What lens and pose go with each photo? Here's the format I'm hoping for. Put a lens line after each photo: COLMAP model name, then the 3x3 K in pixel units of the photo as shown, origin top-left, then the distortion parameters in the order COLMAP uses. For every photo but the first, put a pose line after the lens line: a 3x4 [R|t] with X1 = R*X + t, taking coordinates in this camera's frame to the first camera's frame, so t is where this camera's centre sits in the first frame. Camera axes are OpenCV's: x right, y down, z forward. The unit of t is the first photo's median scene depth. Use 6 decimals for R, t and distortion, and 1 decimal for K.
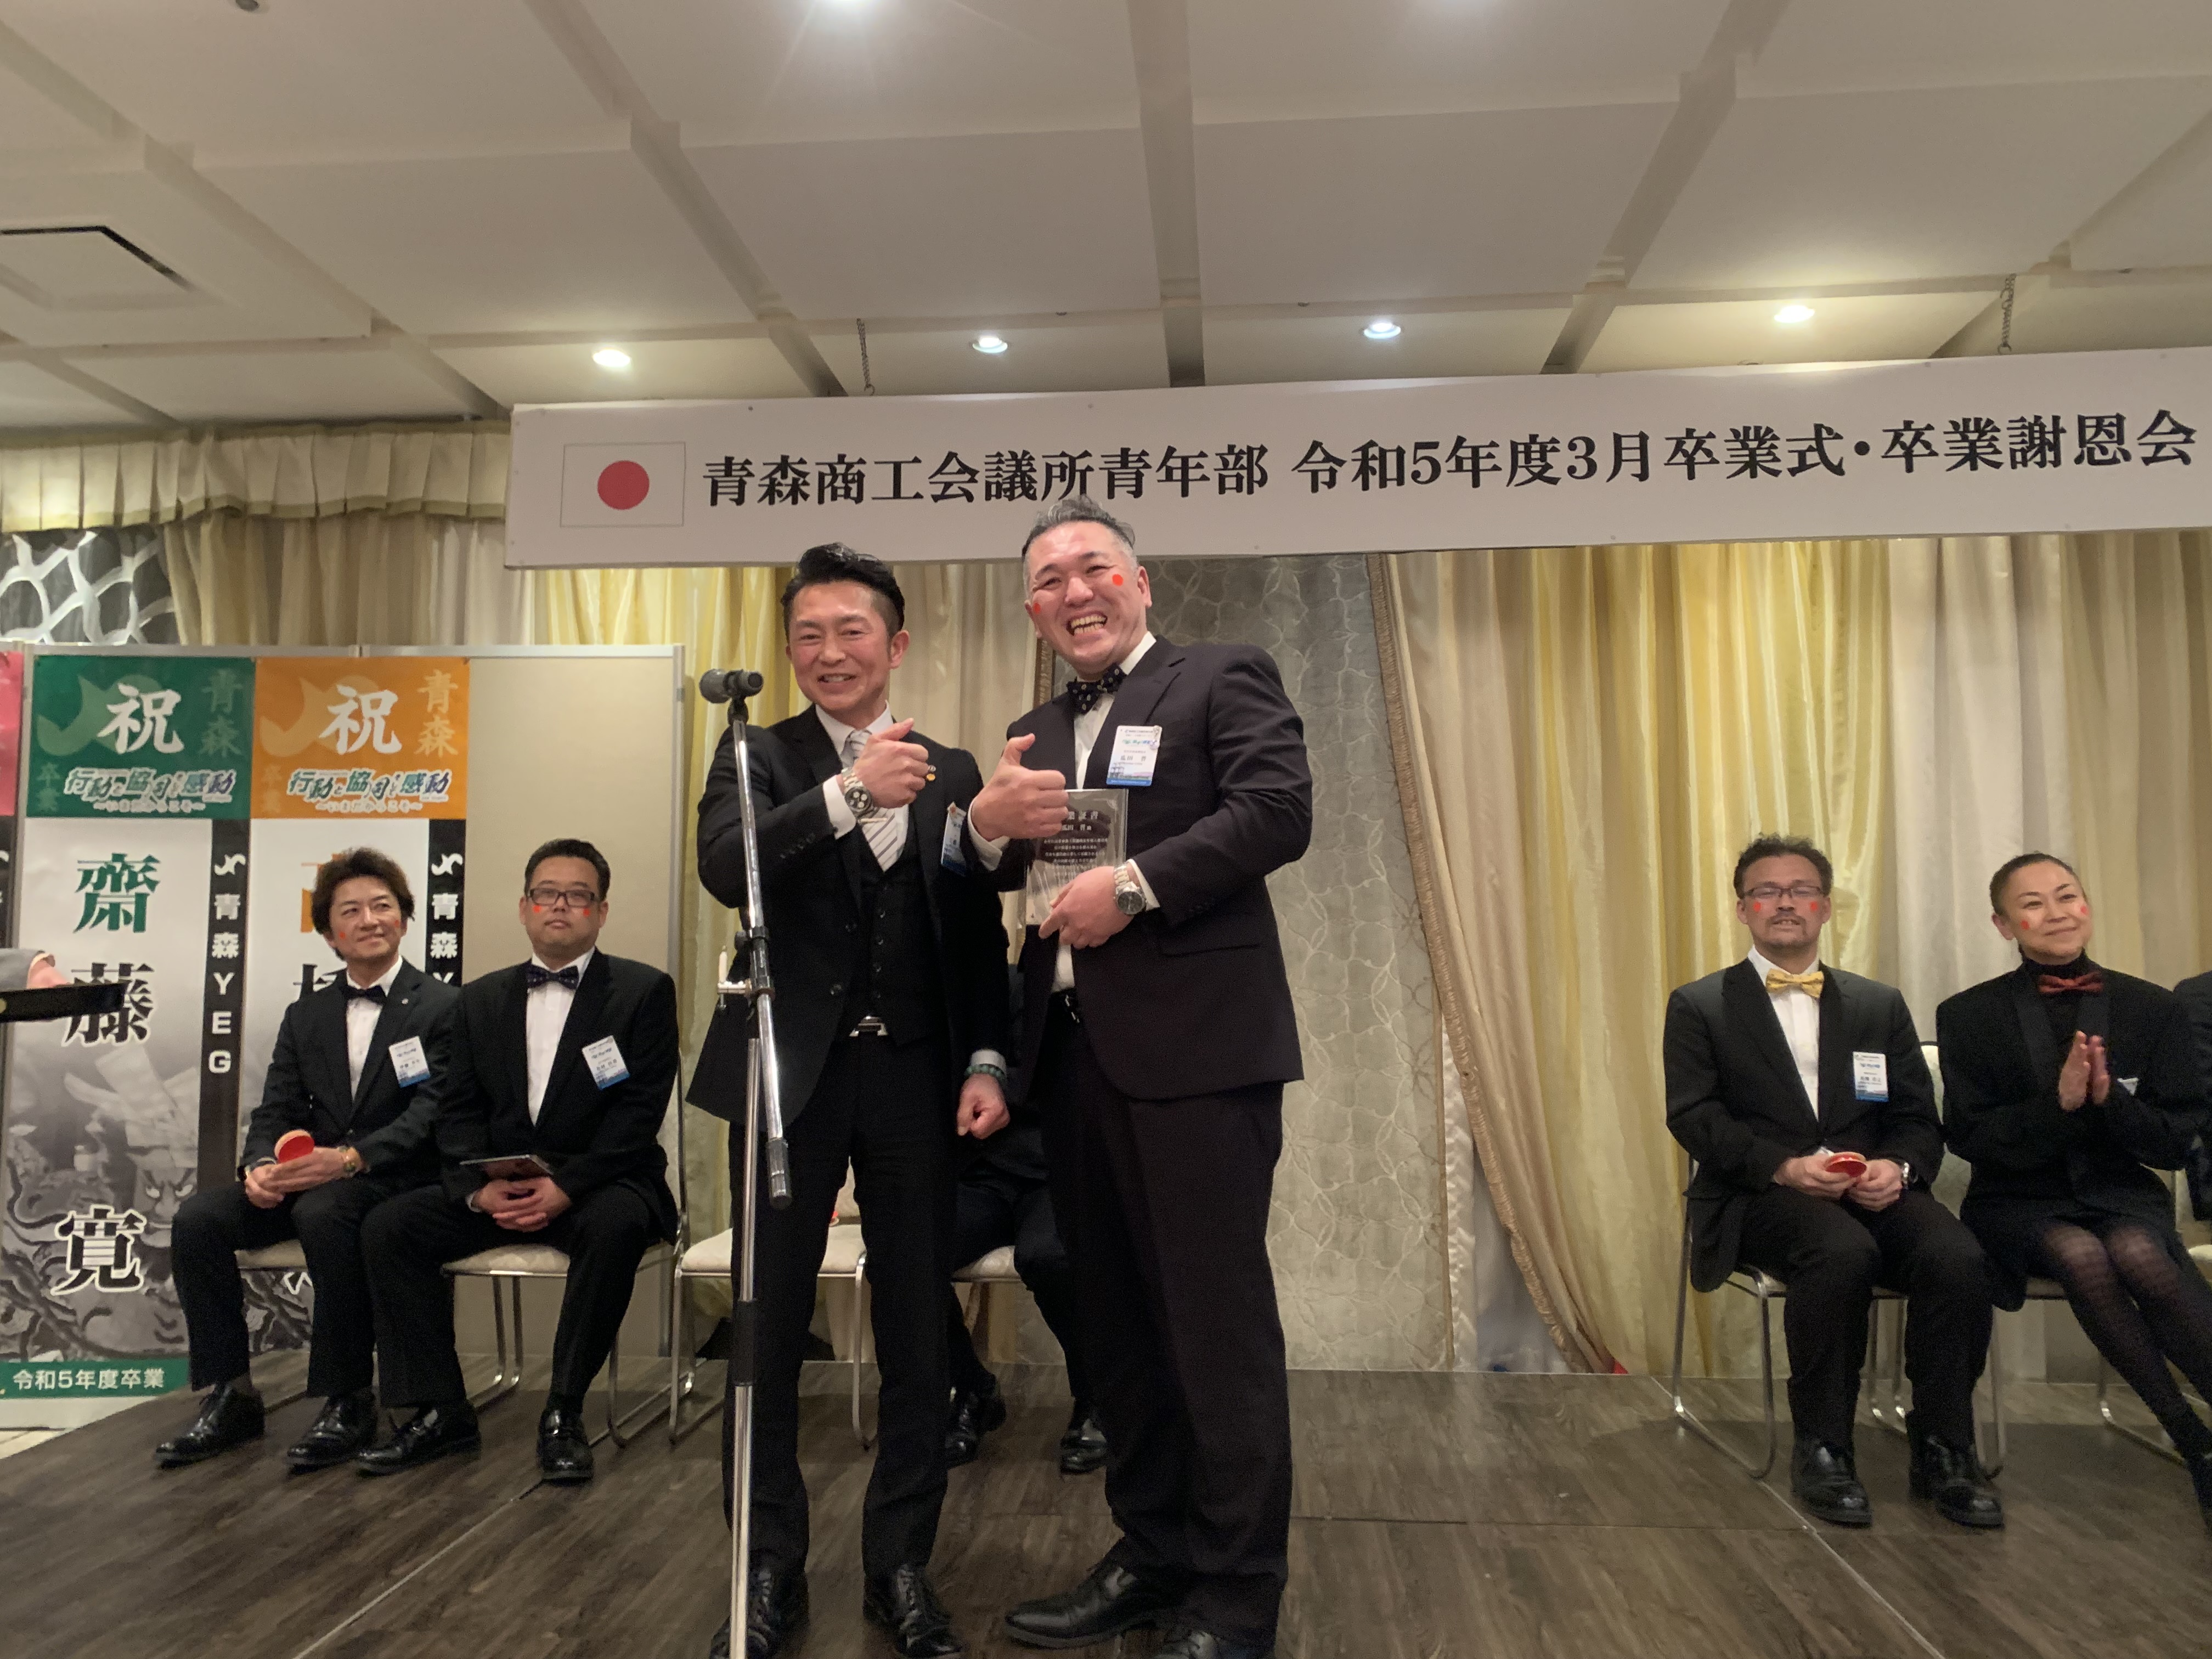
lens RADIAL K [[1681.9, 0, 1083.6], [0, 1681.9, 808.5], [0, 0, 1]] dist [0.031988, -0.039431]
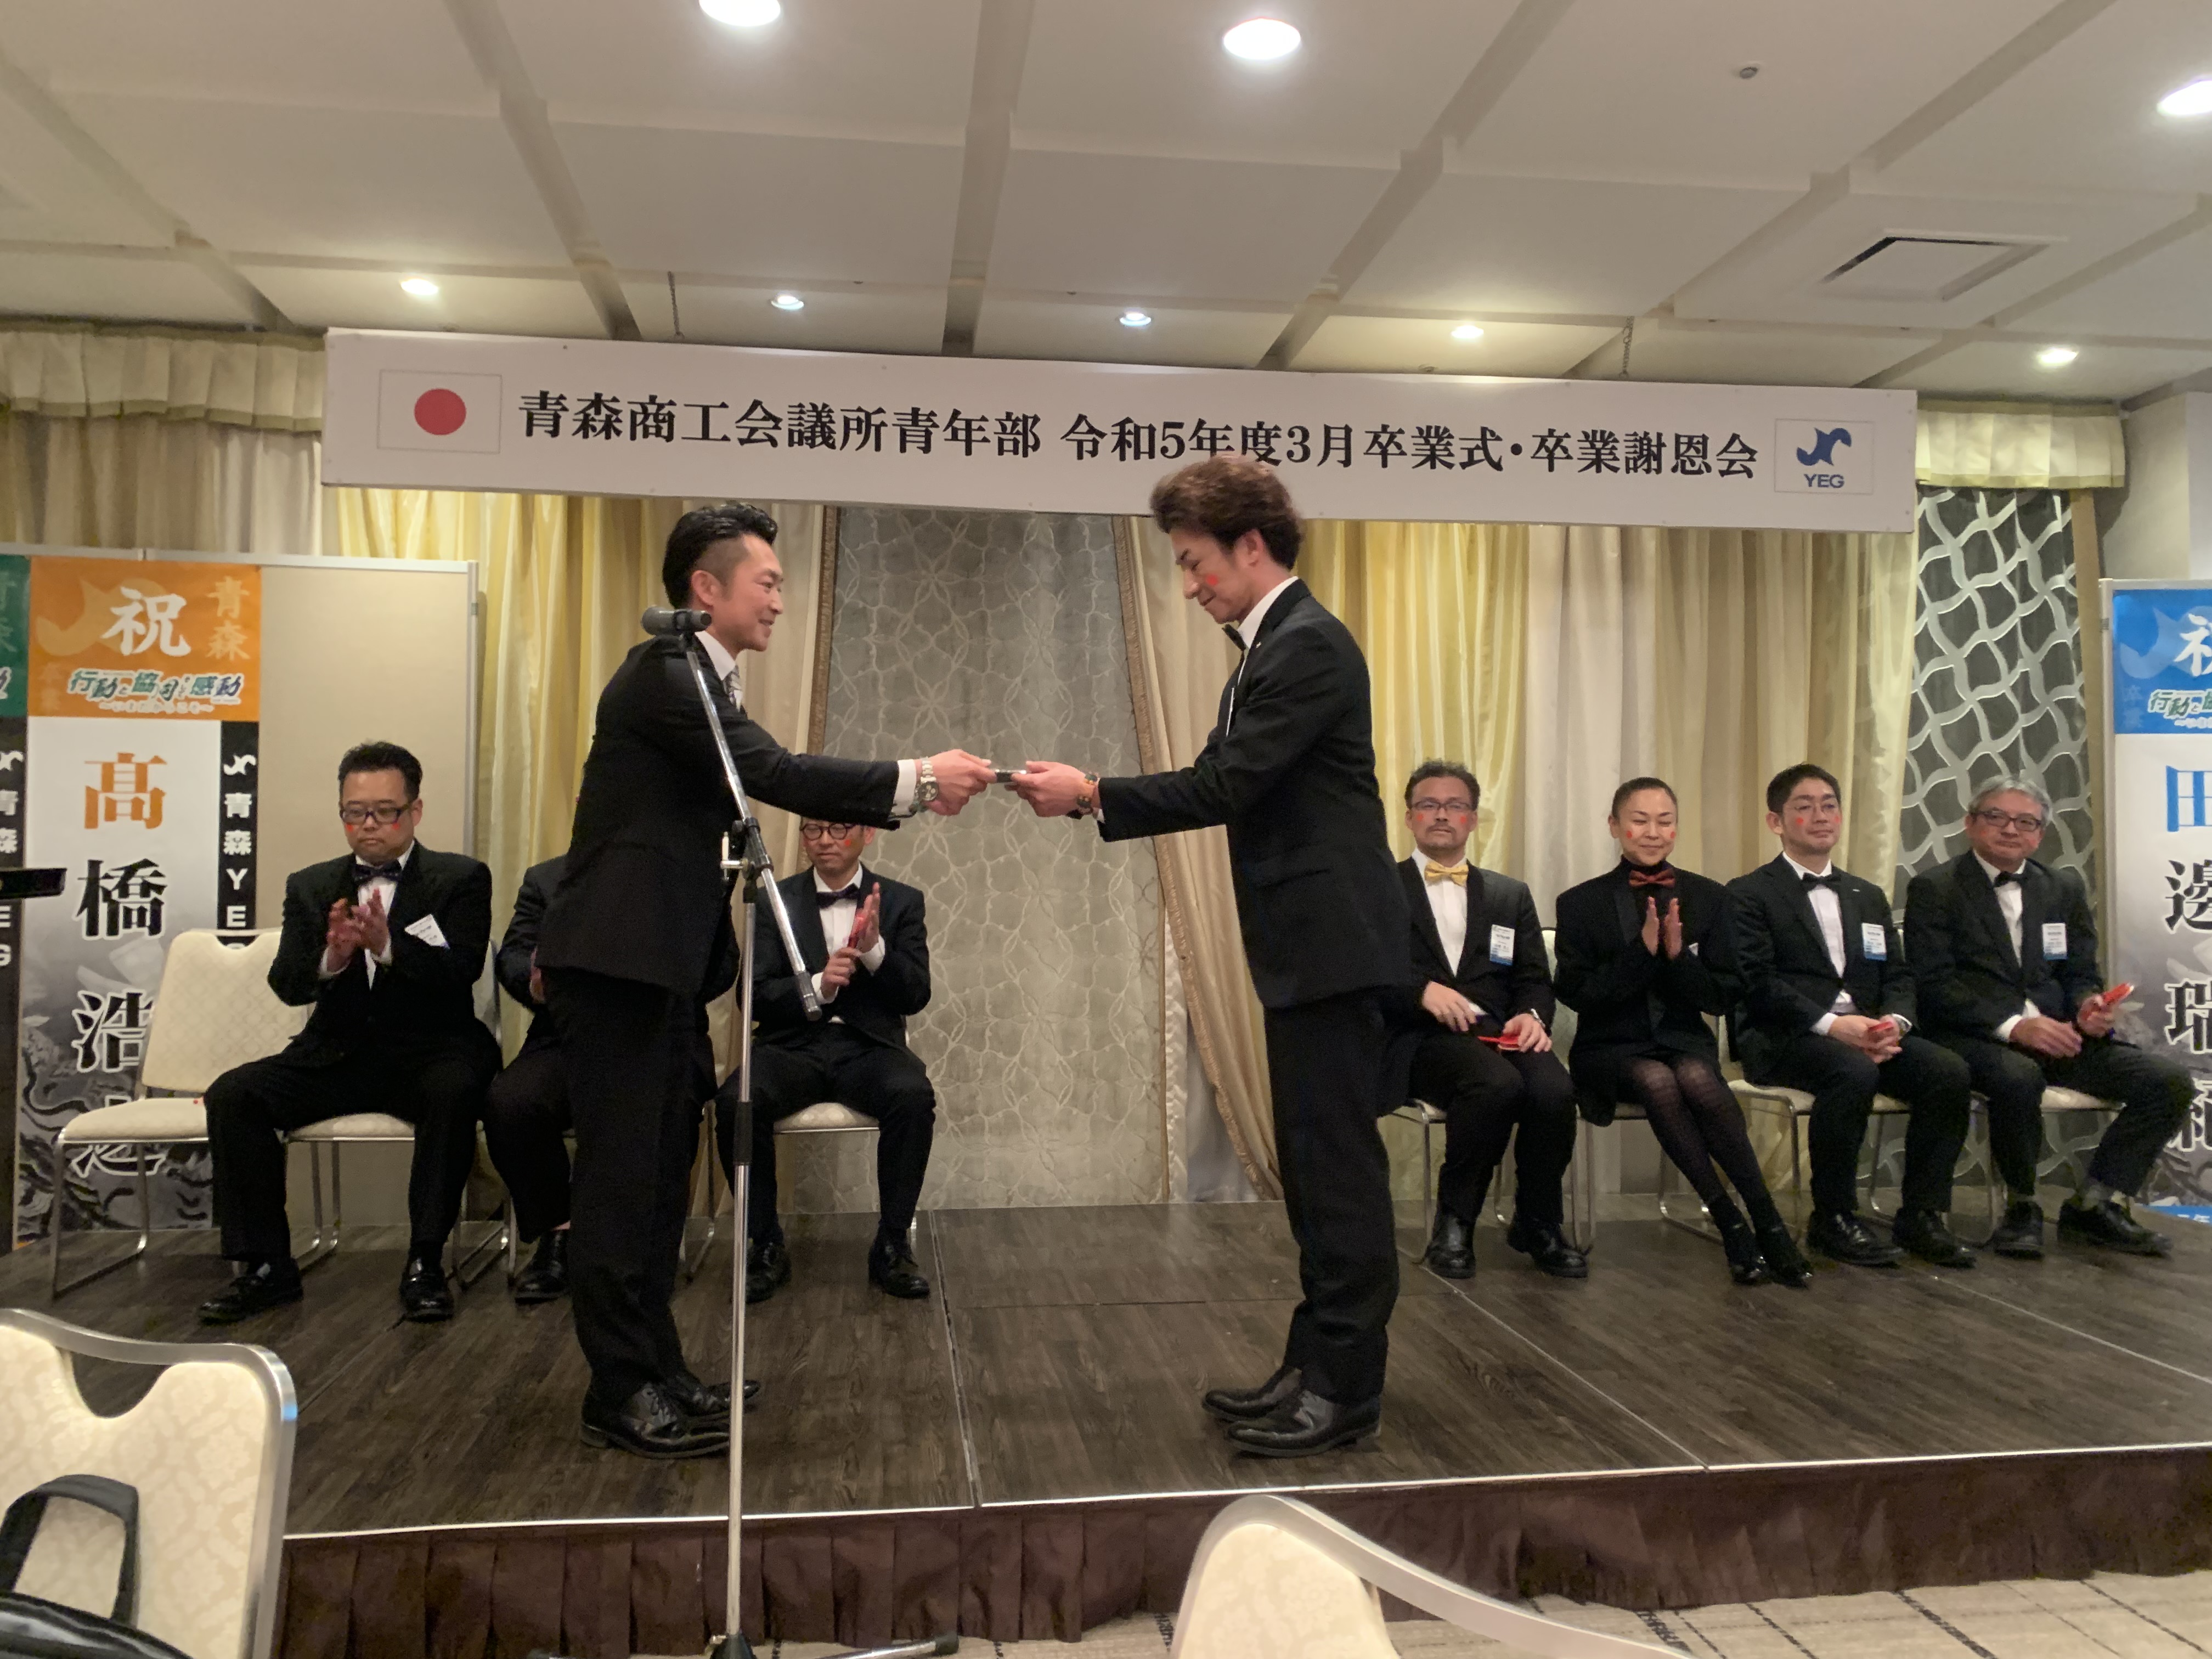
lens RADIAL K [[1681.9, 0, 1091.9], [0, 1681.9, 815.9], [0, 0, 1]] dist [0.031988, -0.039431]
pose [[0.976689, 0.012454, 0.214297, -0.096614], [-0.024053, 0.998378, 0.051602, -0.002079], [-0.213307, -0.055554, 0.975404, -0.141402]]
